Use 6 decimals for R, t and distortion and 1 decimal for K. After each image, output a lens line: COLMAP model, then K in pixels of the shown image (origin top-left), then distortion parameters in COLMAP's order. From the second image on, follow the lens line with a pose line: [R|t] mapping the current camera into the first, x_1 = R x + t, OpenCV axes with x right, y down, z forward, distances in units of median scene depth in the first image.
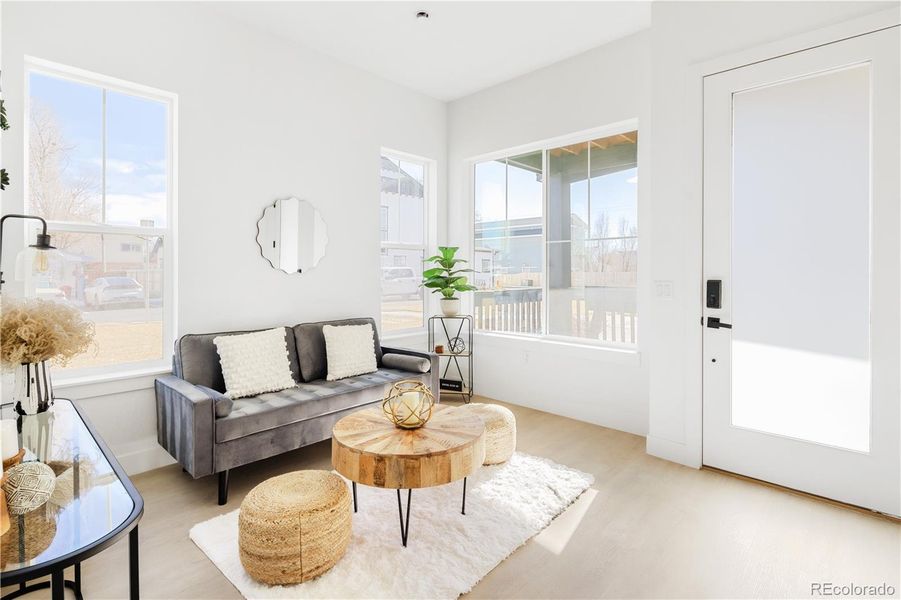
lens RADIAL K [[436.8, 0, 442.0], [0, 436.8, 271.0], [0, 0, 1]] dist [0.003357, -0.000801]
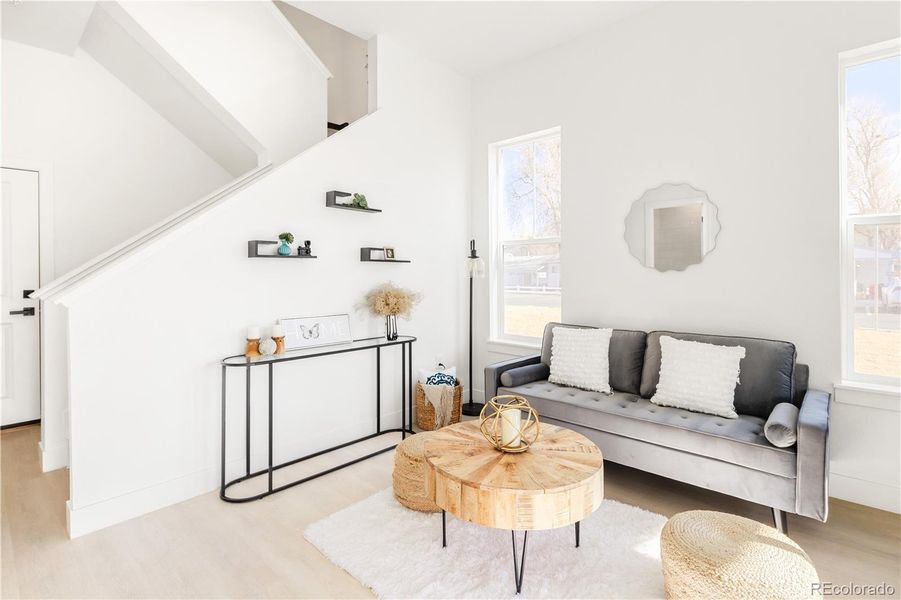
lens RADIAL K [[436.8, 0, 454.1], [0, 436.8, 269.9], [0, 0, 1]] dist [0.003357, -0.000801]
pose [[0.024000, -0.006668, -0.999690, 0.679885], [0.008233, 0.999945, -0.006472, 0.004614], [0.999678, -0.008075, 0.024054, 0.747037]]
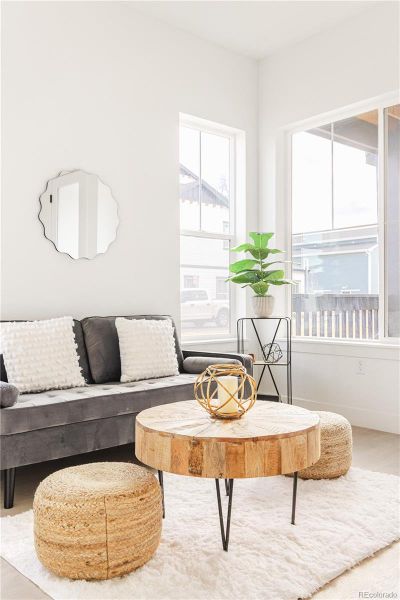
lens RADIAL K [[528.0, 0, 193.7], [0, 528.0, 300.2], [0, 0, 1]] dist [0.001325, -0.010031]
pose [[0.996026, -0.007225, -0.088767, -0.039459], [0.007510, 0.999968, 0.002877, 0.111581], [0.088743, -0.003532, 0.996048, -0.000936]]
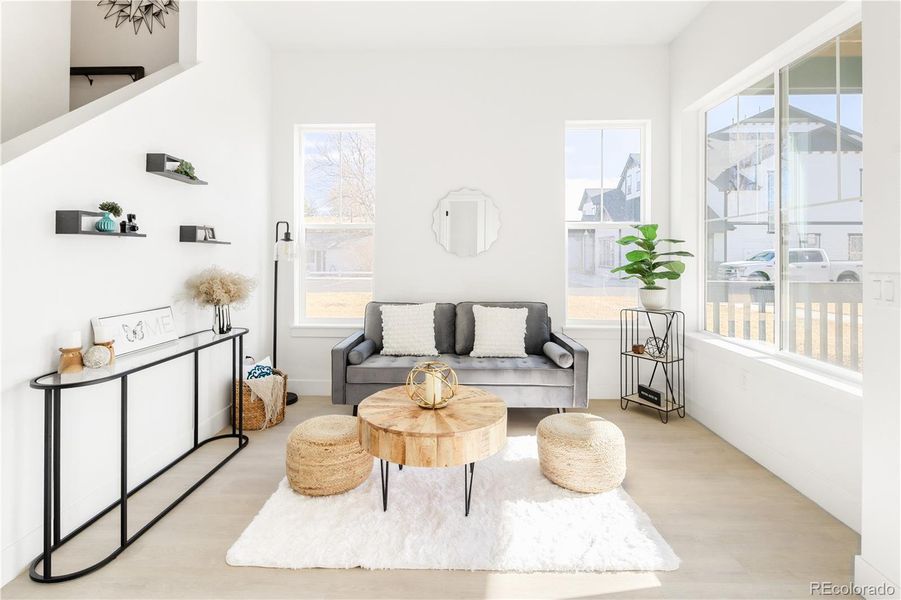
lens RADIAL K [[436.8, 0, 444.9], [0, 436.8, 253.4], [0, 0, 1]] dist [0.003357, -0.000801]
pose [[0.666584, -0.003214, -0.745423, 0.607077], [0.001797, 0.999995, -0.002704, 0.000780], [0.745428, 0.000463, 0.666586, 0.292867]]
